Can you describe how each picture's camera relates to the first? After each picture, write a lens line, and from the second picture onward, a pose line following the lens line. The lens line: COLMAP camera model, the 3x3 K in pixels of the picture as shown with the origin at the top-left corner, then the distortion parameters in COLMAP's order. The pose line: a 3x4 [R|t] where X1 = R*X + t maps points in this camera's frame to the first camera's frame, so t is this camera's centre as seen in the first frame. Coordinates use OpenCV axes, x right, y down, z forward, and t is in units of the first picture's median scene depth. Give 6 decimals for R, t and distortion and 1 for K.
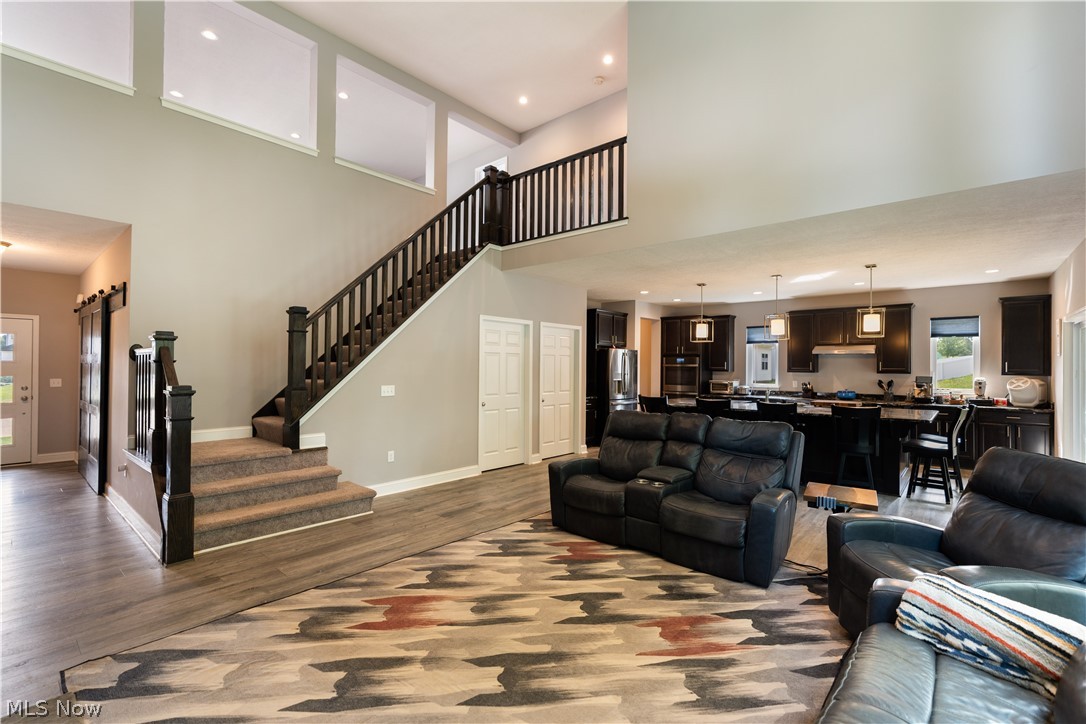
lens RADIAL K [[492.4, 0, 536.3], [0, 492.4, 365.8], [0, 0, 1]] dist [-0.003385, 0.000456]
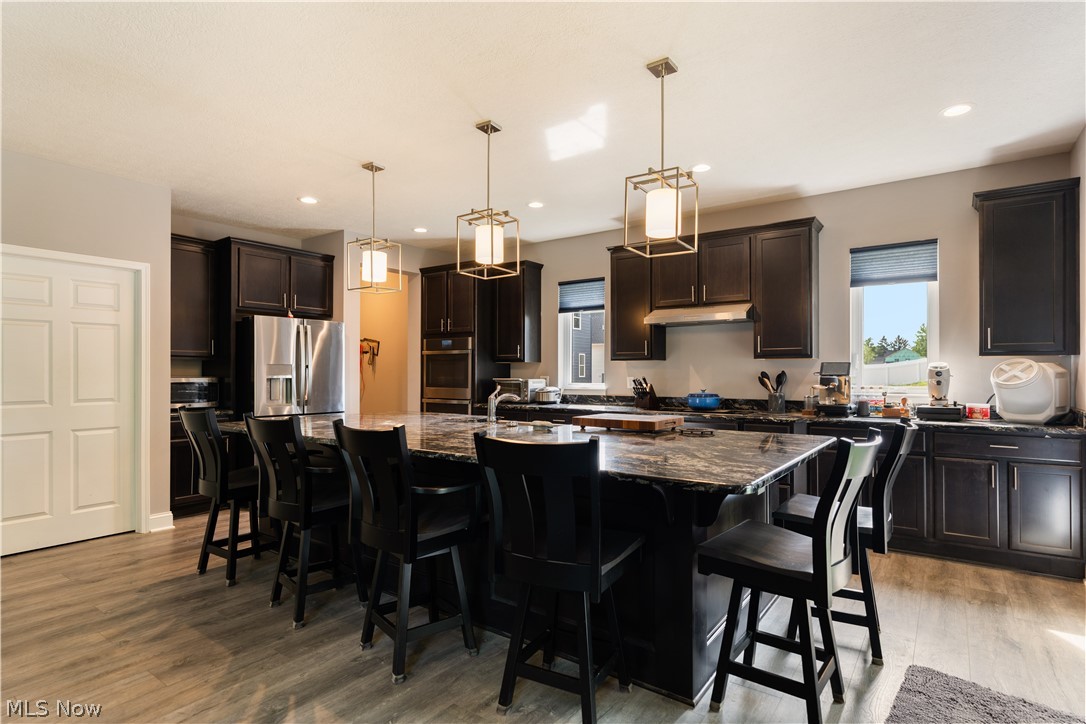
lens RADIAL K [[550.7, 0, 540.9], [0, 550.7, 374.8], [0, 0, 1]] dist [-0.001474, -0.000160]
pose [[0.996845, -0.009386, 0.078816, 0.444065], [0.009021, 0.999947, 0.004992, 0.028777], [-0.078859, -0.004265, 0.996877, 0.463095]]
